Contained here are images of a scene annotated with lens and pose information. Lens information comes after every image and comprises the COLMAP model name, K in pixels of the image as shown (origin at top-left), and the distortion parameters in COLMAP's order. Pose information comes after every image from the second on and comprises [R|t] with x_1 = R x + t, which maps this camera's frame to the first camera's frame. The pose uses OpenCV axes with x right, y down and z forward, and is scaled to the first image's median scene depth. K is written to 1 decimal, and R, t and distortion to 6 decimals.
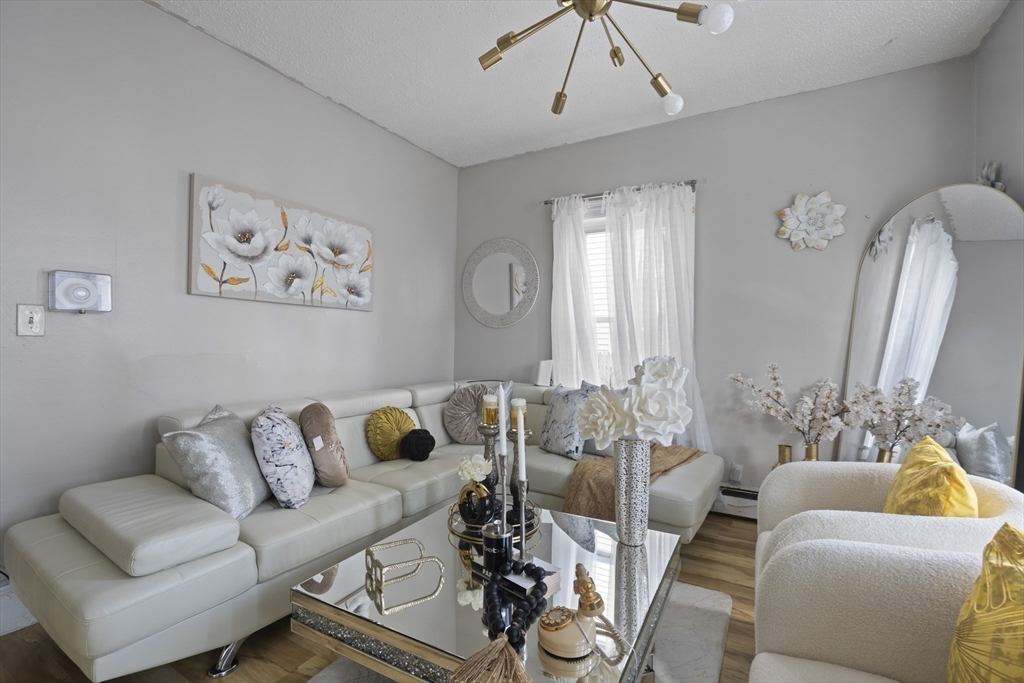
lens RADIAL K [[462.1, 0, 509.3], [0, 462.1, 338.7], [0, 0, 1]] dist [0.000745, -0.000027]
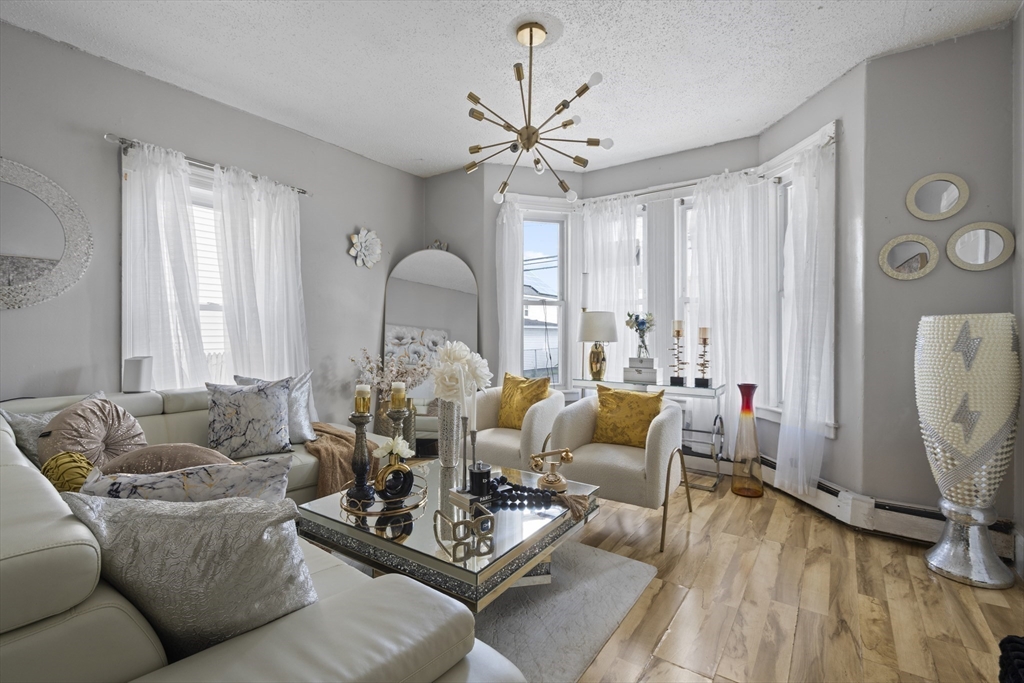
lens RADIAL K [[462.1, 0, 508.9], [0, 462.1, 337.9], [0, 0, 1]] dist [0.000745, -0.000027]
pose [[0.066824, -0.018855, 0.997587, -0.658072], [0.005029, 0.999815, 0.018560, 0.003177], [-0.997752, 0.003776, 0.066906, 0.384922]]
